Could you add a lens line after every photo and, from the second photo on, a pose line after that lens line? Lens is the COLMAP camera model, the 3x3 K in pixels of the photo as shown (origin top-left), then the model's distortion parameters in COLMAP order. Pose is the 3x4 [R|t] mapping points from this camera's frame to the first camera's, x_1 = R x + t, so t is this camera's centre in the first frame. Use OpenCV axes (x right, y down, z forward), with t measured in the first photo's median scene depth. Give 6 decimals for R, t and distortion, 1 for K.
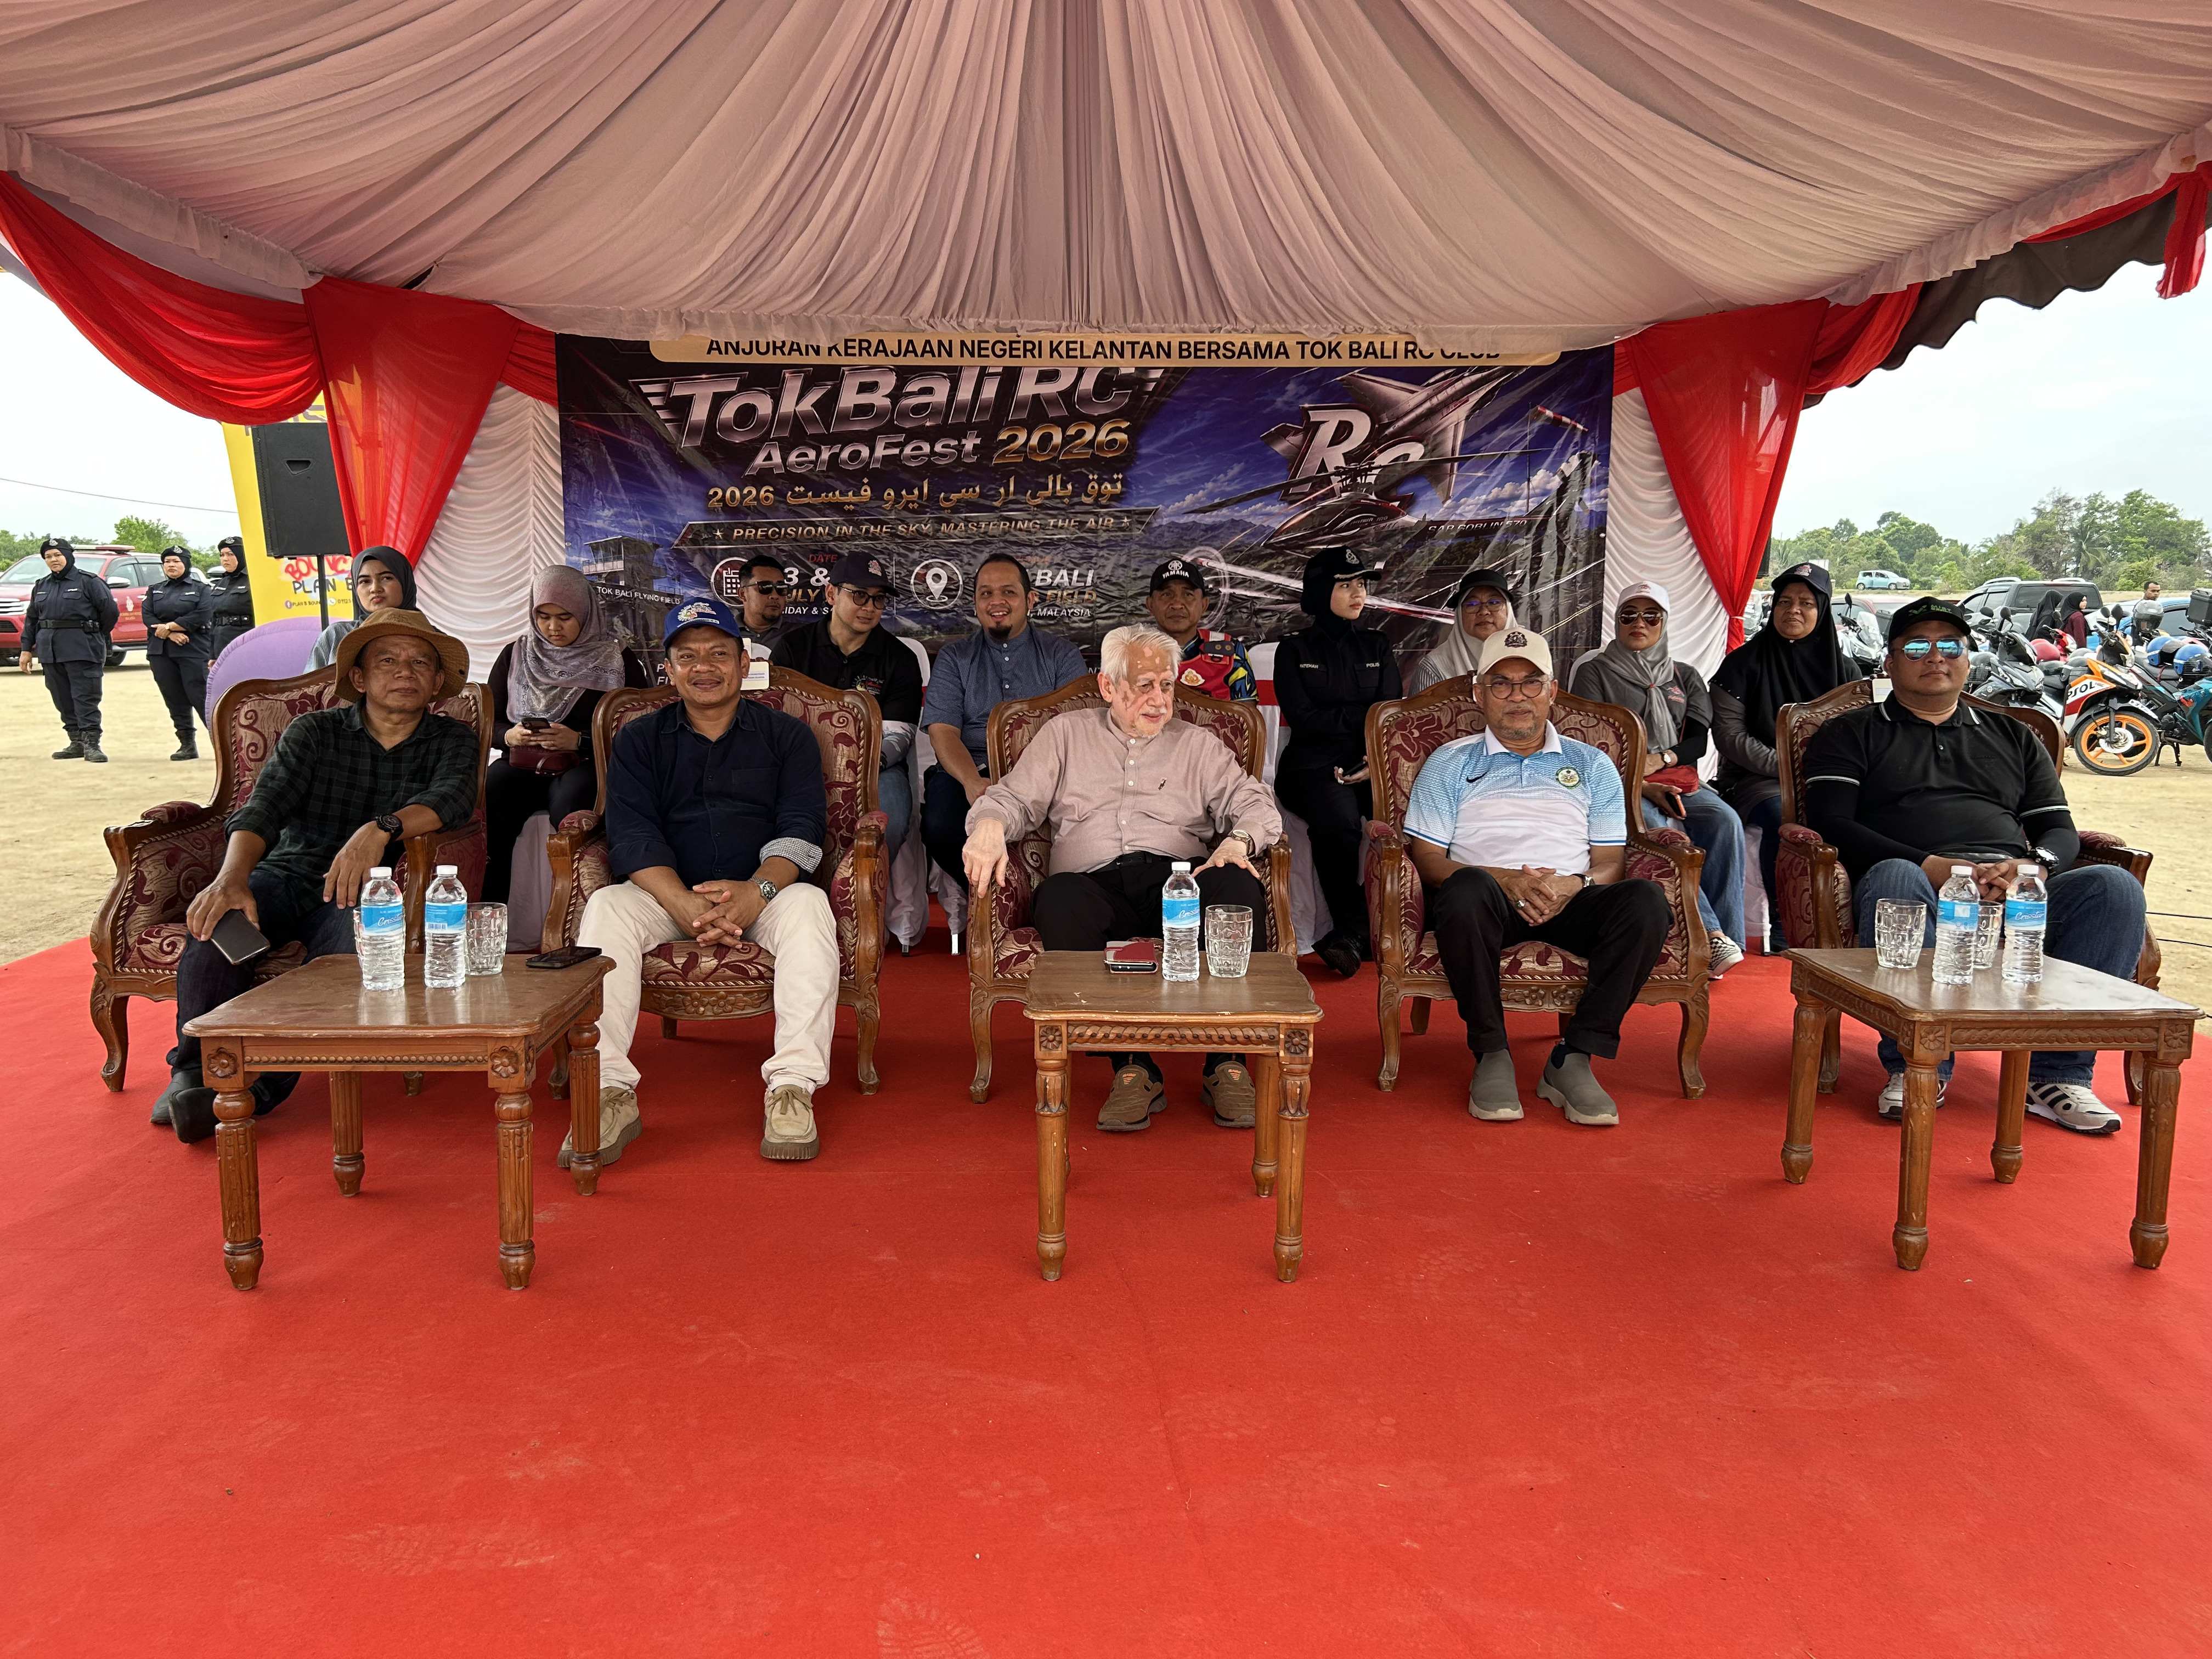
lens RADIAL K [[1683.4, 0, 1108.3], [0, 1683.4, 822.4], [0, 0, 1]] dist [0.049436, -0.059324]
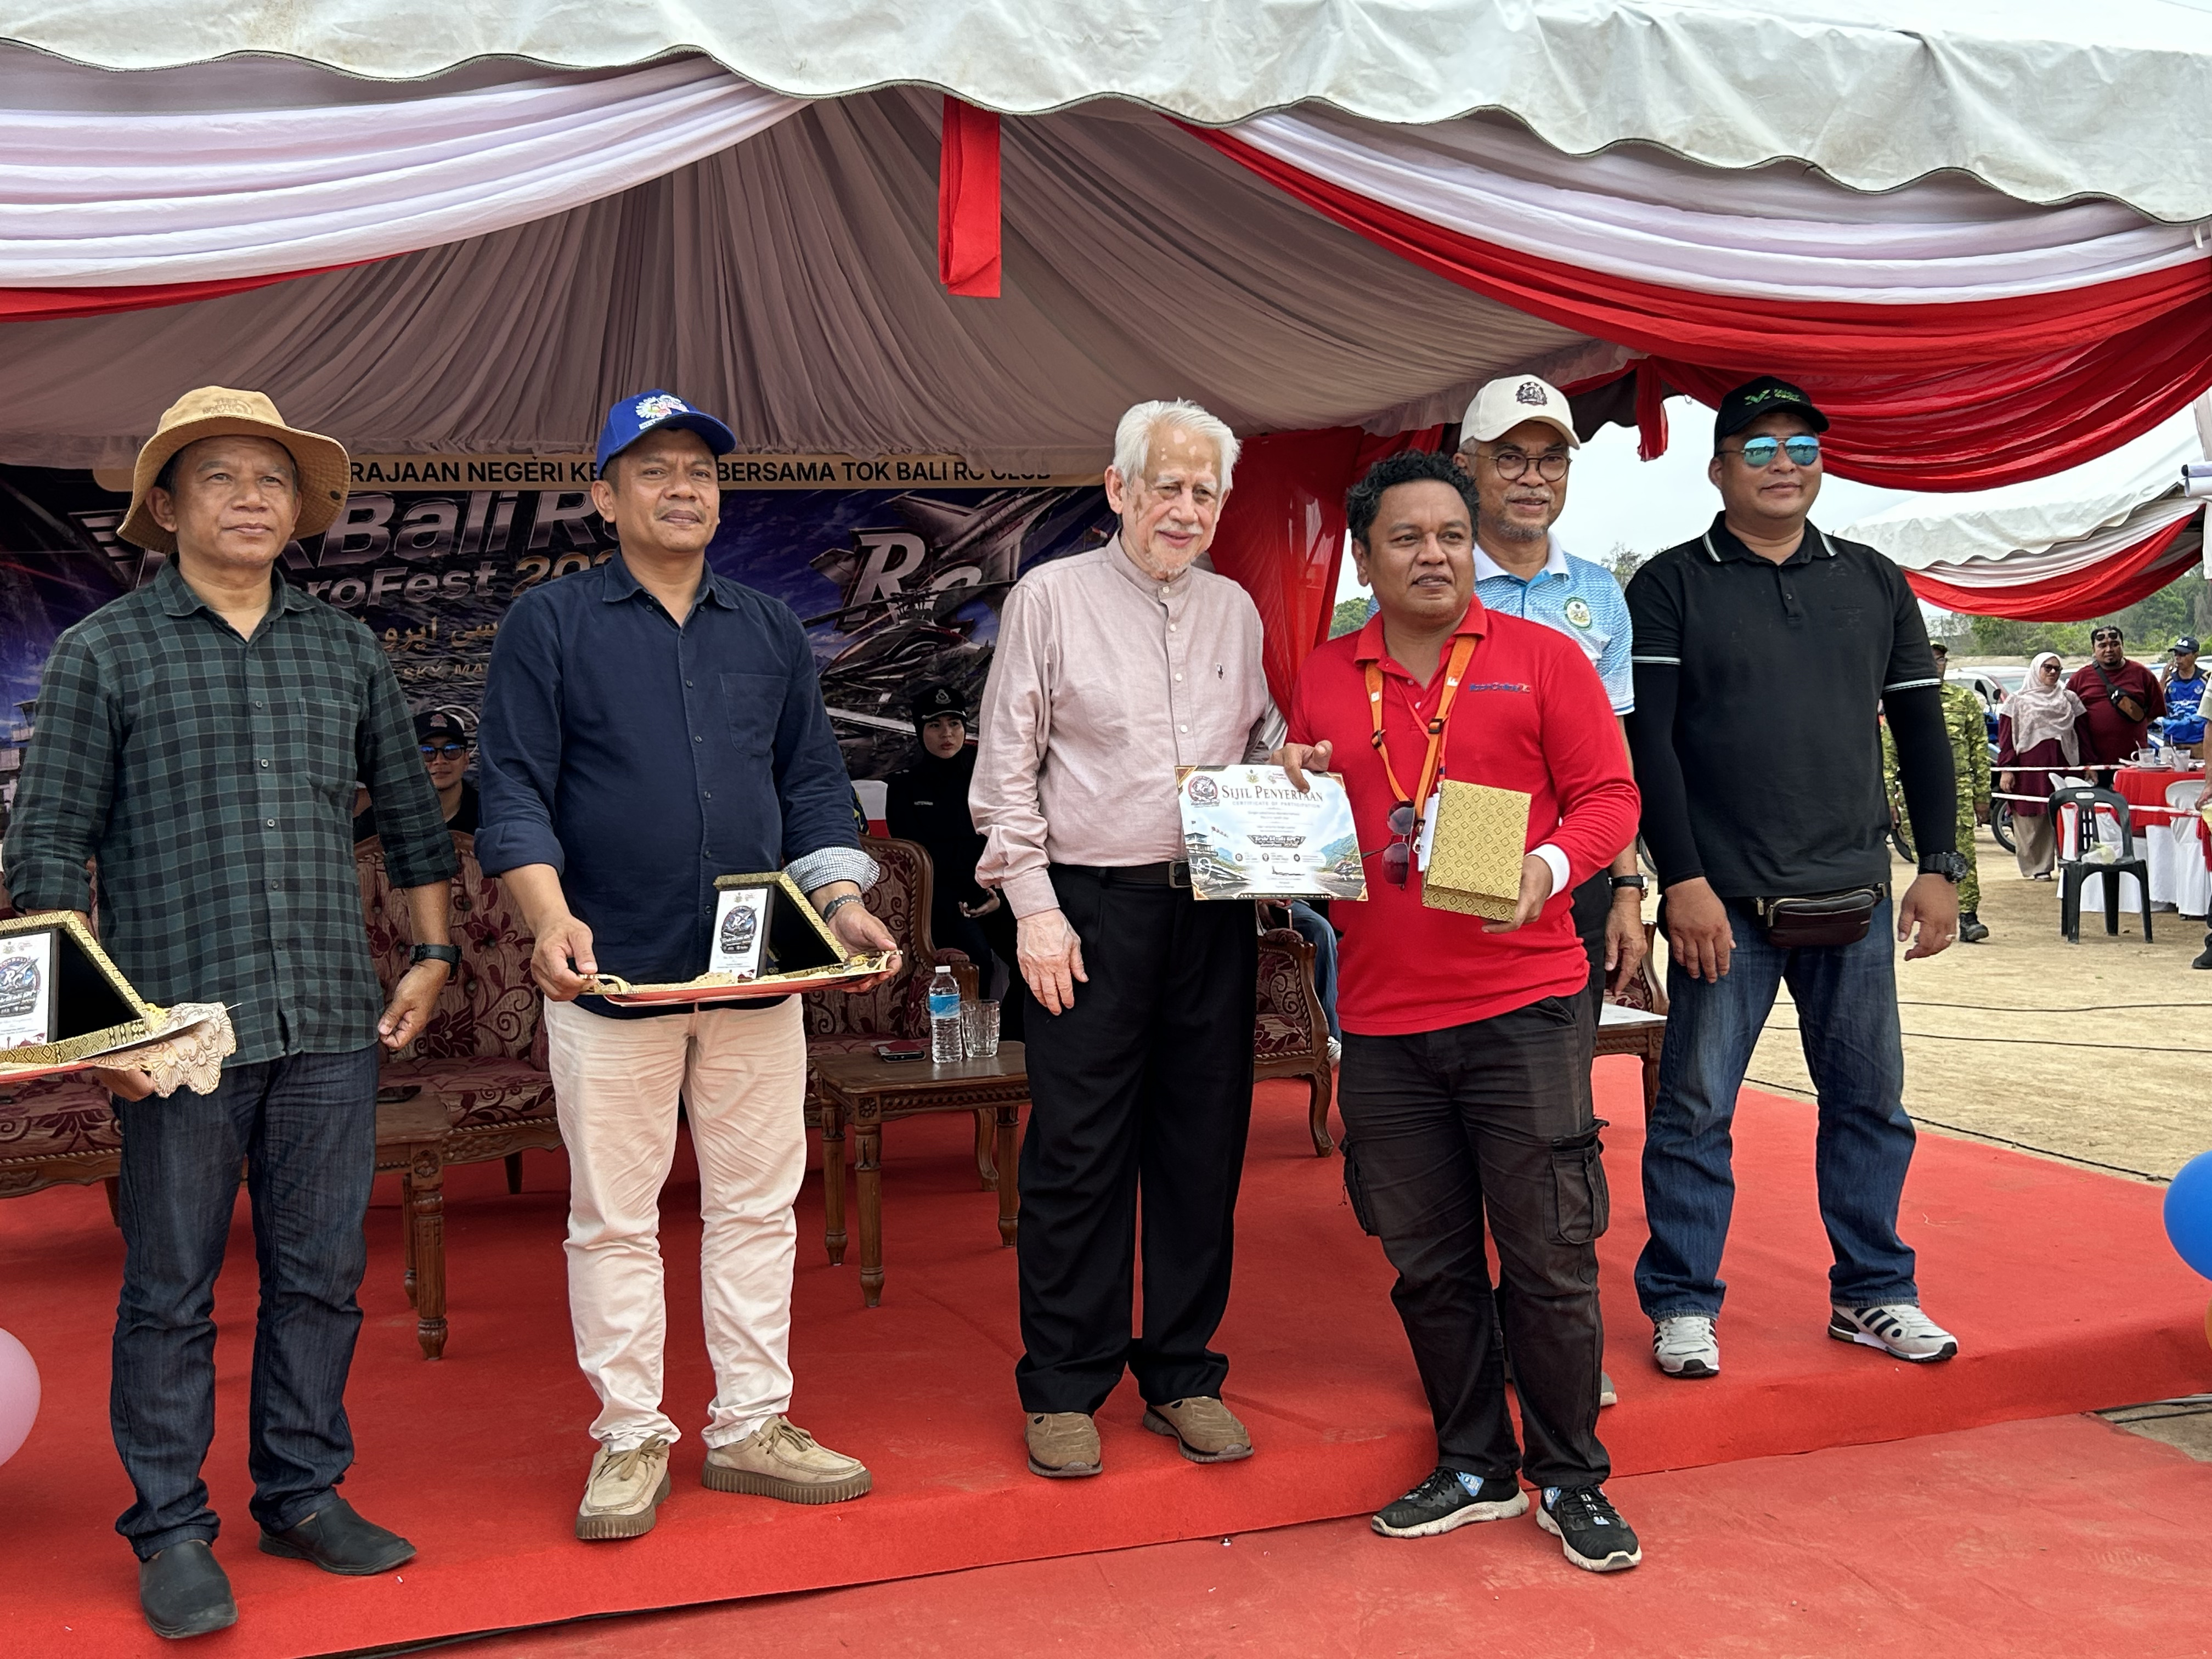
lens RADIAL K [[2413.8, 0, 1112.4], [0, 2413.8, 842.1], [0, 0, 1]] dist [0.049706, 0.000000]
pose [[0.956745, -0.053973, 0.285877, -0.138780], [0.075755, 0.994961, -0.065683, 0.024142], [-0.280891, 0.084499, 0.956013, -0.304191]]
